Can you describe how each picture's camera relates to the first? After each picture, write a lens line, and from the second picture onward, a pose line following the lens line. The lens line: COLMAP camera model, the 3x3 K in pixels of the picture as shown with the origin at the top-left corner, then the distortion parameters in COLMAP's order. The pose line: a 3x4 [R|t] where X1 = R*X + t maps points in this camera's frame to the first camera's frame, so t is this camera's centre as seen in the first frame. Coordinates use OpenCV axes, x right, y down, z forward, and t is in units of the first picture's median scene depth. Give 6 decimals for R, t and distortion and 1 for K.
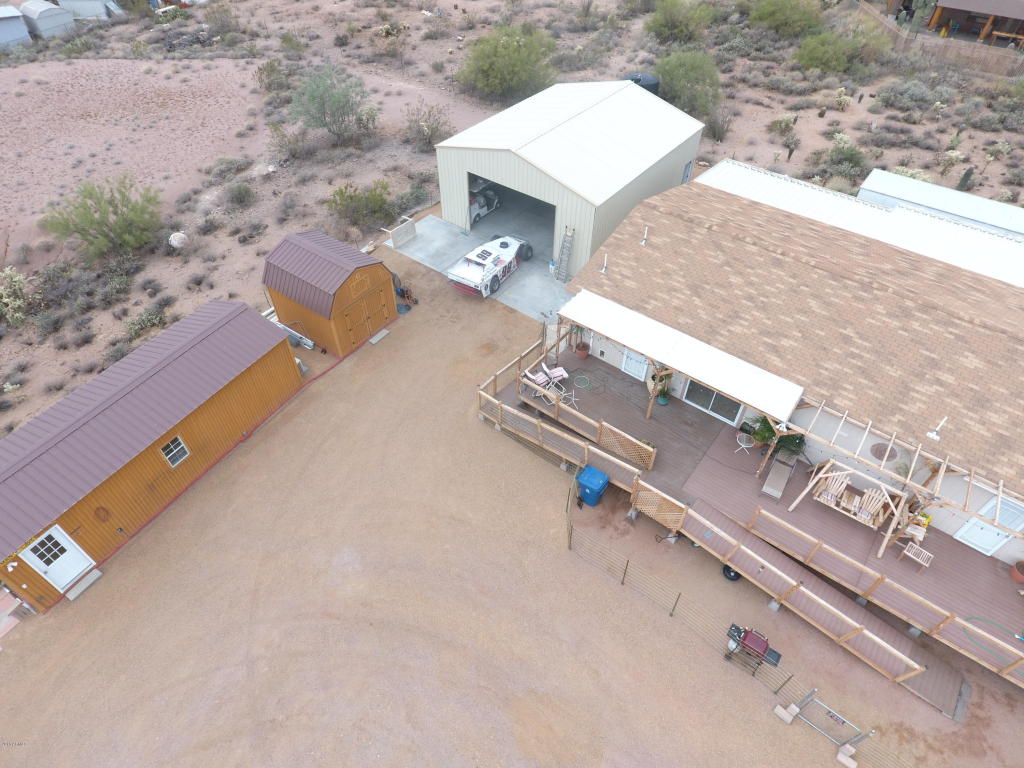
lens RADIAL K [[597.6, 0, 513.5], [0, 597.6, 376.2], [0, 0, 1]] dist [0.001043, -0.000425]
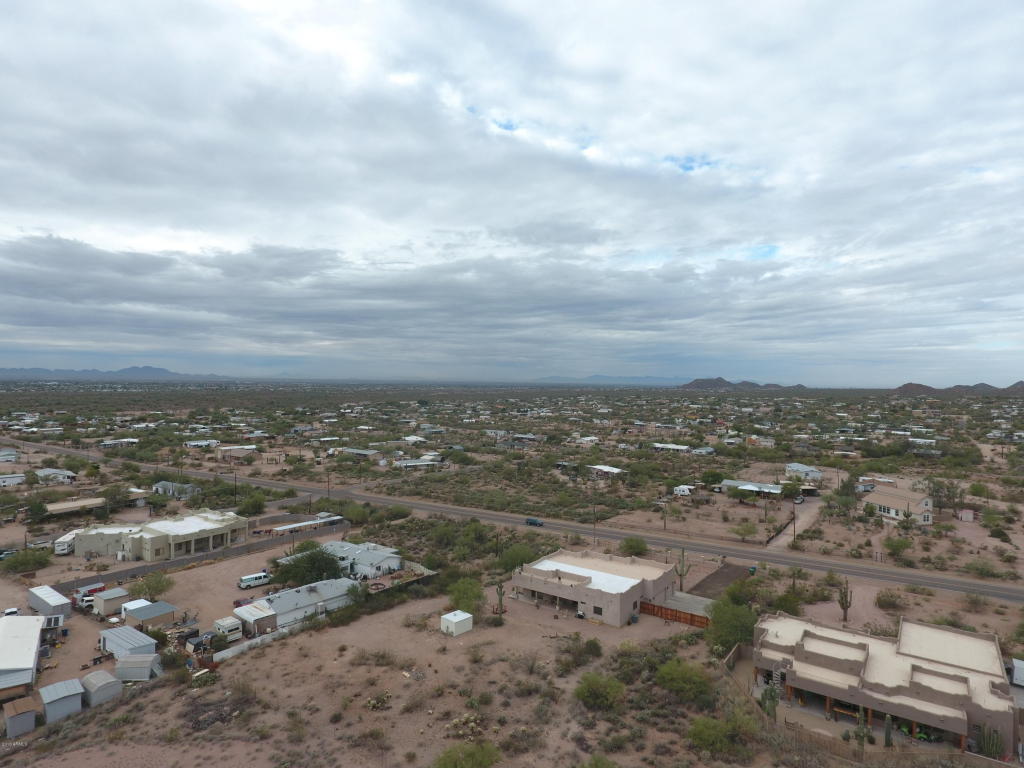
lens RADIAL K [[597.6, 0, 512.4], [0, 597.6, 375.2], [0, 0, 1]] dist [0.001043, -0.000425]
pose [[0.999034, 0.011055, 0.042530, 0.022202], [0.022880, 0.695432, -0.718228, -0.141731], [-0.037517, 0.718507, 0.694507, -0.397614]]
